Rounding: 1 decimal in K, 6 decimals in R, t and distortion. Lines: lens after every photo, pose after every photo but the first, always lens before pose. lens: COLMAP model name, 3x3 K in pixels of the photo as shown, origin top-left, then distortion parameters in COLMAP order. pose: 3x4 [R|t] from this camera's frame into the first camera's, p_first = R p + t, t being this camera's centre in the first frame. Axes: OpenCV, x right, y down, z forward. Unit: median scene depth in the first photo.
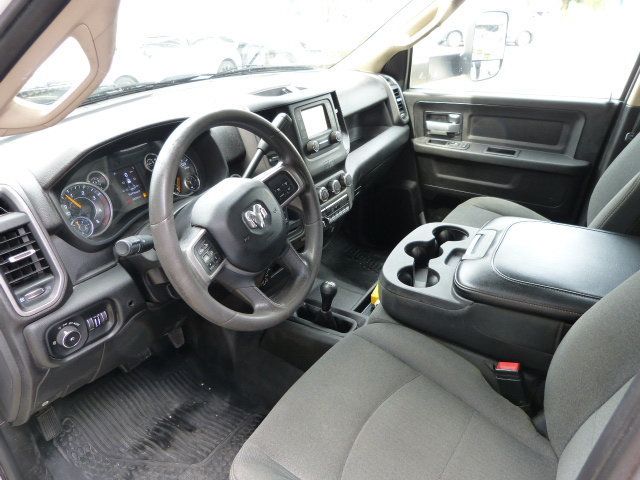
lens RADIAL K [[477.0, 0, 318.7], [0, 477.0, 242.6], [0, 0, 1]] dist [-0.039271, 0.022565]
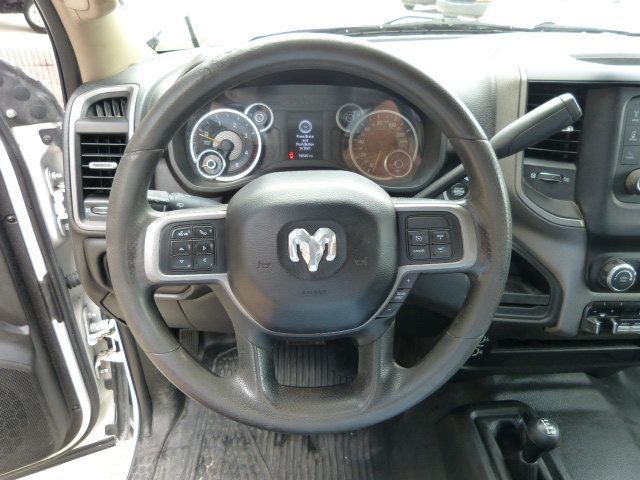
lens RADIAL K [[477.0, 0, 318.7], [0, 477.0, 242.6], [0, 0, 1]] dist [-0.039271, 0.022565]
pose [[0.551157, 0.436533, -0.711101, 0.173728], [-0.392411, 0.887709, 0.240802, -0.130417], [0.736369, 0.146324, 0.660568, 0.439746]]
